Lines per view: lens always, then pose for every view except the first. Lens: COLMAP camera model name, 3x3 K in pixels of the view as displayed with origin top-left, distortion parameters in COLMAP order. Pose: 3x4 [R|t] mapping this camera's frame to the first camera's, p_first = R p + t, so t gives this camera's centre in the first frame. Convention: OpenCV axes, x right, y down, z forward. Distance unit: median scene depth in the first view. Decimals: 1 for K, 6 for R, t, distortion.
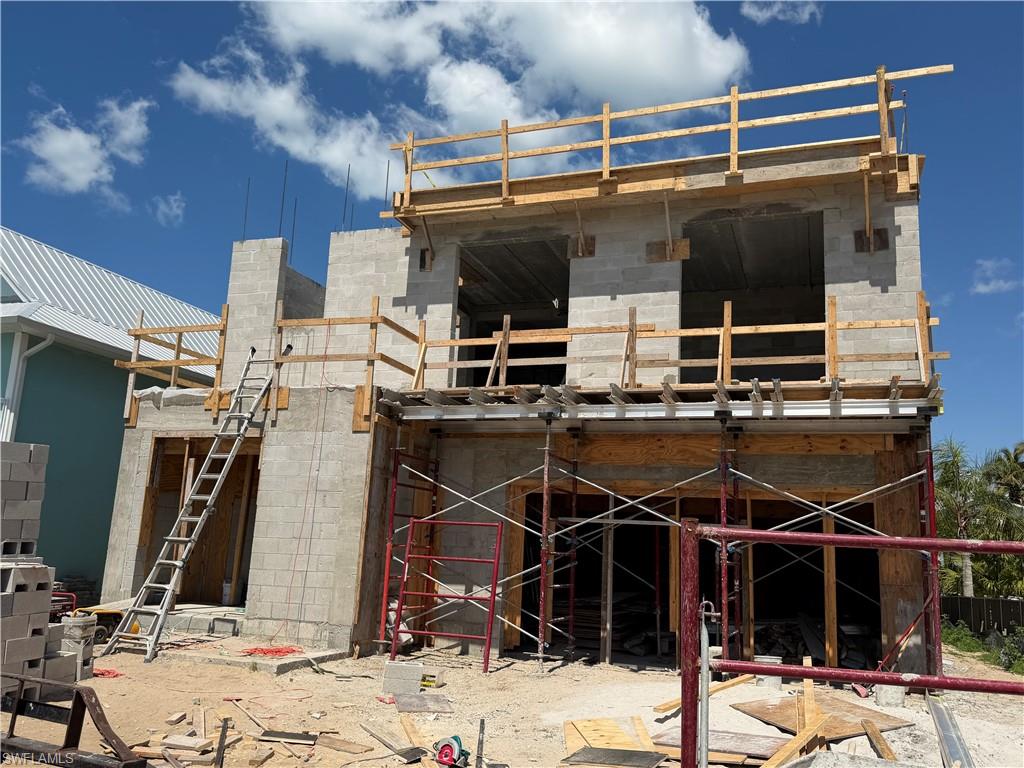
lens RADIAL K [[840.3, 0, 516.2], [0, 840.3, 383.6], [0, 0, 1]] dist [0.067974, -0.076254]
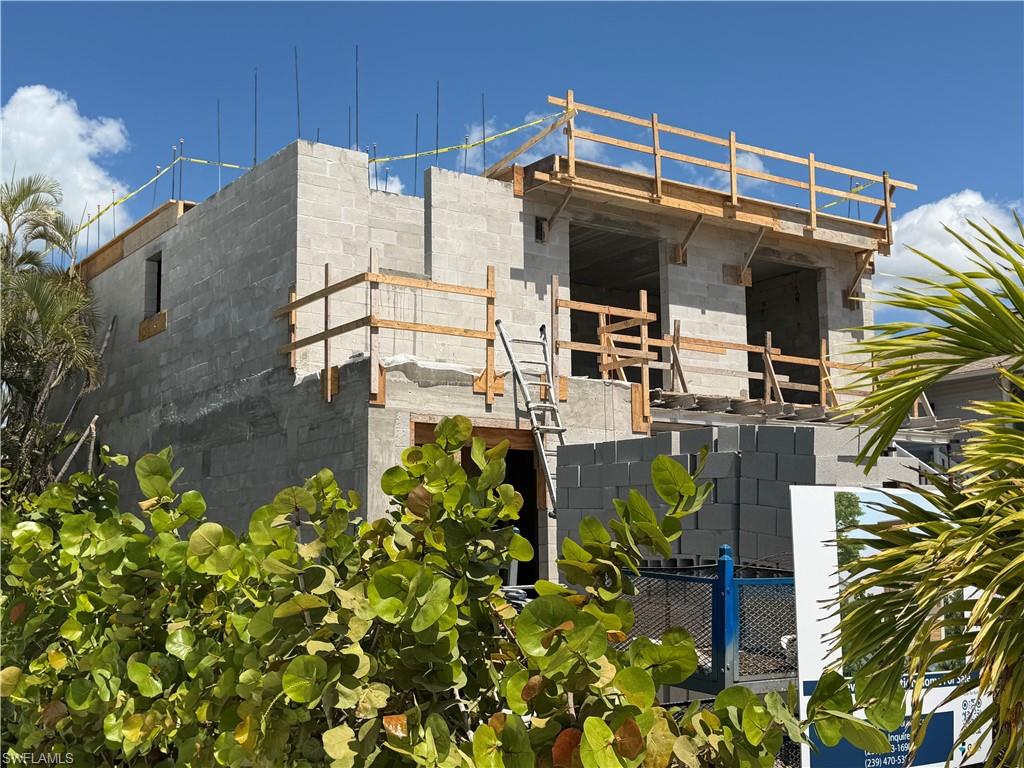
lens RADIAL K [[1243.2, 0, 510.7], [0, 1243.2, 384.6], [0, 0, 1]] dist [0.072301, 0.000000]
pose [[0.584190, 0.069419, 0.808643, -1.332643], [-0.124457, 0.992214, 0.004734, 0.013324], [-0.802018, -0.103407, 0.588281, 0.270856]]
